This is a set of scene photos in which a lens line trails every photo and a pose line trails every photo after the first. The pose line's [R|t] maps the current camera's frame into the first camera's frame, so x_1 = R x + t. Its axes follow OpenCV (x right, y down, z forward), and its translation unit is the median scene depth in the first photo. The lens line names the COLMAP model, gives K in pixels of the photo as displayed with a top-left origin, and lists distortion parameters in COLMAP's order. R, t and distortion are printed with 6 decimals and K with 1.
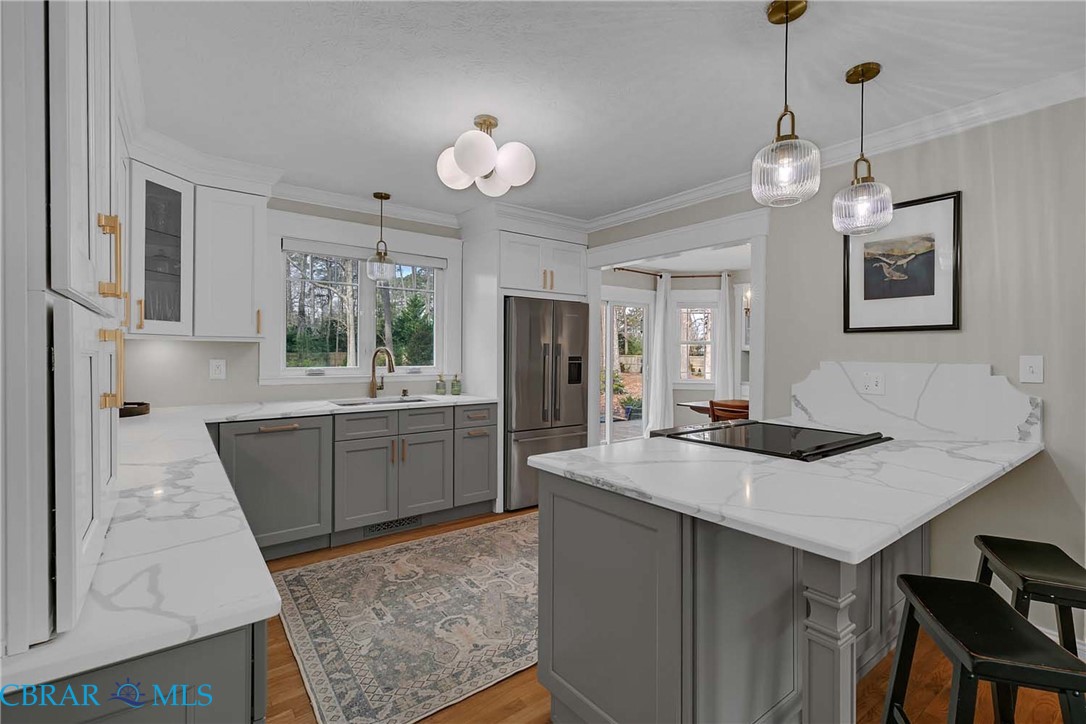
lens RADIAL K [[495.6, 0, 545.1], [0, 495.6, 348.0], [0, 0, 1]] dist [0.007537, -0.001539]
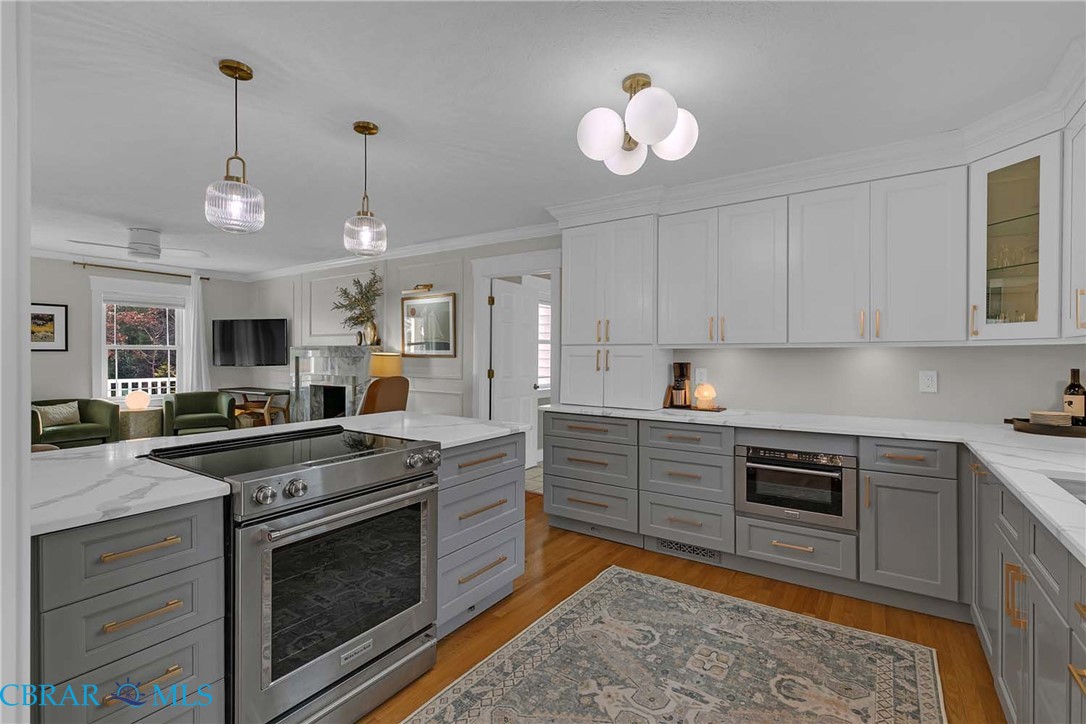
lens RADIAL K [[495.6, 0, 547.4], [0, 495.6, 354.2], [0, 0, 1]] dist [0.007537, -0.001539]
pose [[-0.944978, -0.011448, -0.326934, 0.270025], [-0.008177, 0.999902, -0.011379, 0.015196], [0.327032, -0.008079, -0.944979, 1.595137]]
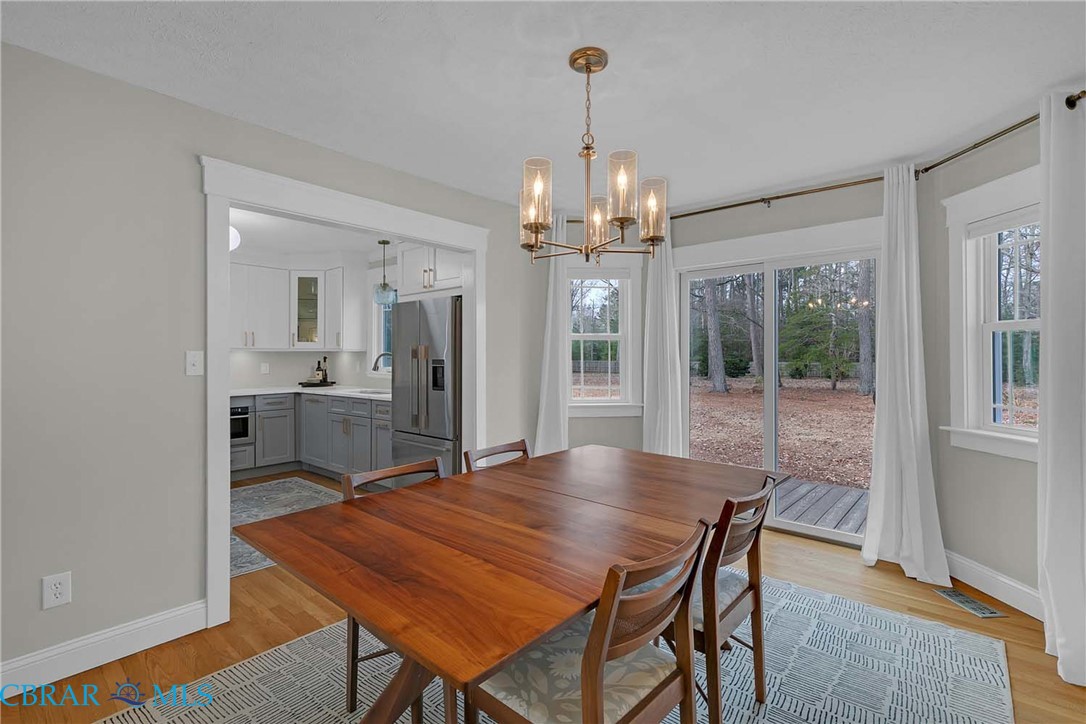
lens RADIAL K [[495.6, 0, 545.2], [0, 495.6, 357.8], [0, 0, 1]] dist [0.007537, -0.001539]
pose [[0.216827, -0.008184, -0.976176, 1.515217], [0.007998, 0.999946, -0.006607, 0.033050], [0.976177, -0.006375, 0.216881, 1.566390]]
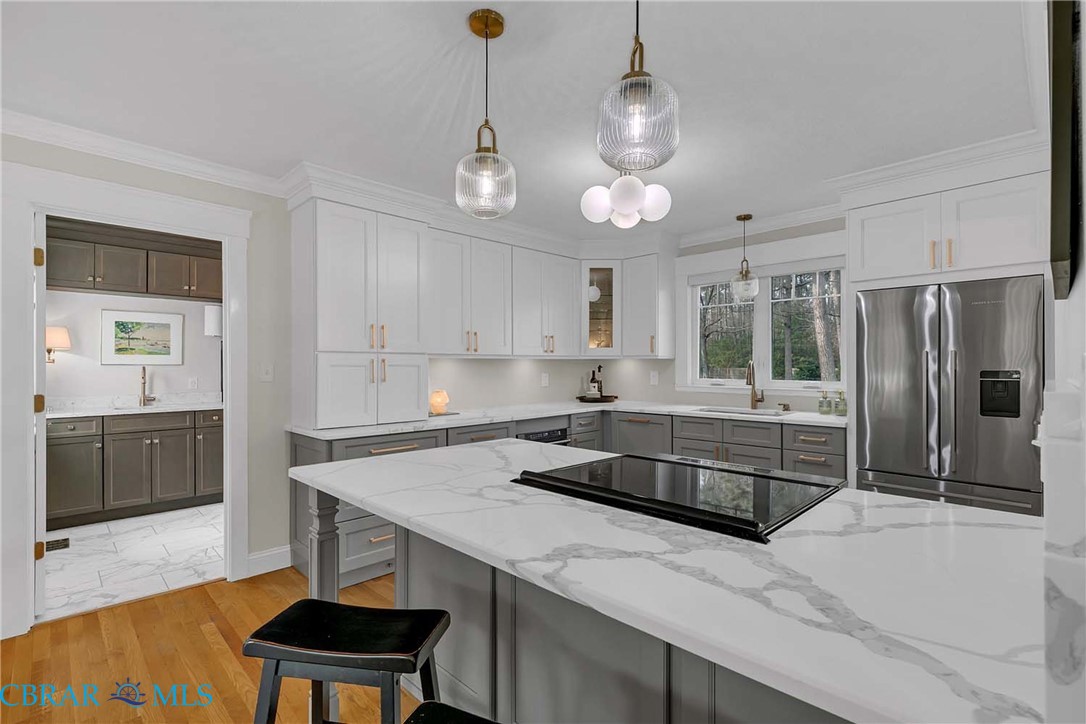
lens RADIAL K [[503.2, 0, 544.8], [0, 503.2, 361.4], [0, 0, 1]] dist [0.003918, -0.000977]
pose [[0.139171, -0.016271, -0.990135, 0.921219], [0.009945, 0.999838, -0.015032, 0.015573], [0.990218, -0.007755, 0.139310, 0.591658]]
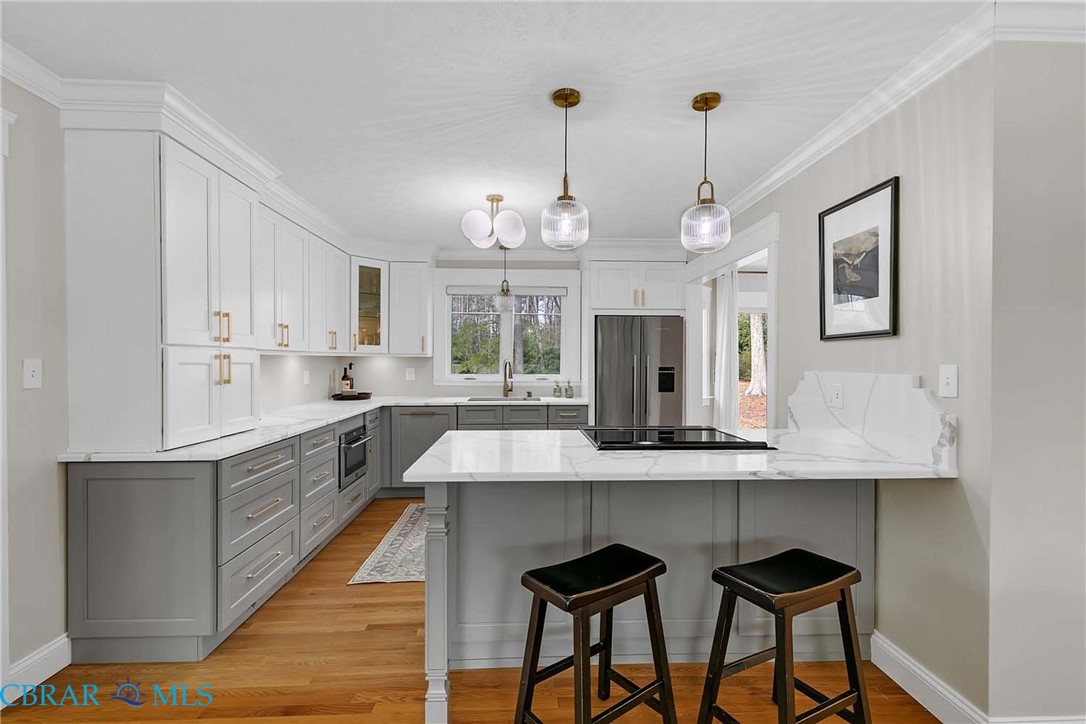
lens RADIAL K [[495.6, 0, 539.7], [0, 495.6, 357.1], [0, 0, 1]] dist [0.007537, -0.001539]
pose [[0.818221, -0.009666, -0.574822, 0.714656], [0.006981, 0.999952, -0.006877, 0.002537], [0.574861, 0.001614, 0.818249, -0.062895]]
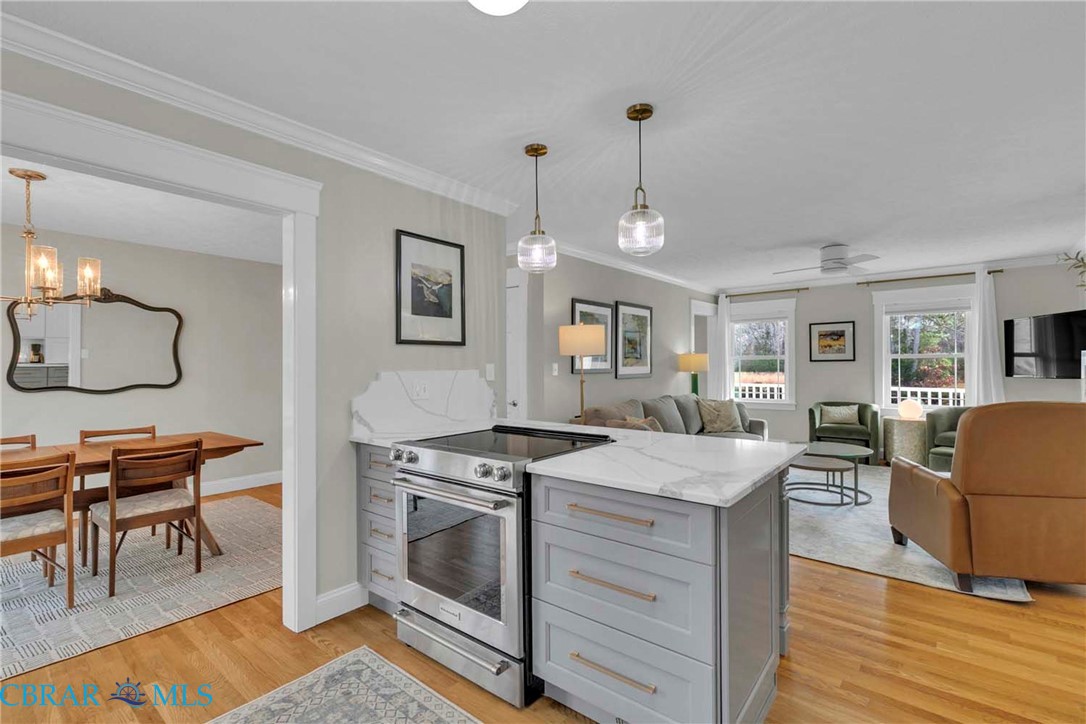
lens RADIAL K [[495.6, 0, 559.9], [0, 495.6, 365.2], [0, 0, 1]] dist [0.007537, -0.001539]
pose [[-0.251288, -0.007604, 0.967882, -0.493042], [-0.004387, 0.999968, 0.006717, 0.005661], [-0.967902, -0.002558, -0.251313, 0.944795]]
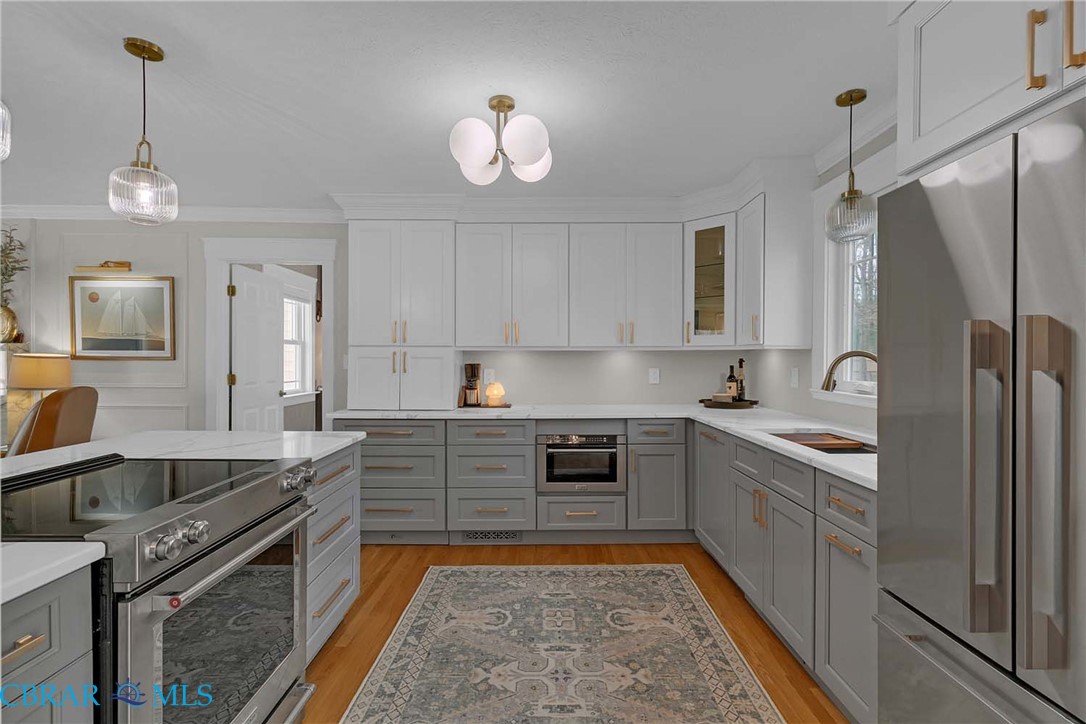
lens RADIAL K [[495.6, 0, 544.9], [0, 495.6, 359.1], [0, 0, 1]] dist [0.007537, -0.001539]
pose [[-0.597945, -0.007566, -0.801501, 0.510542], [-0.001017, 0.999962, -0.008681, 0.017920], [0.801536, -0.004376, -0.597930, 1.465345]]
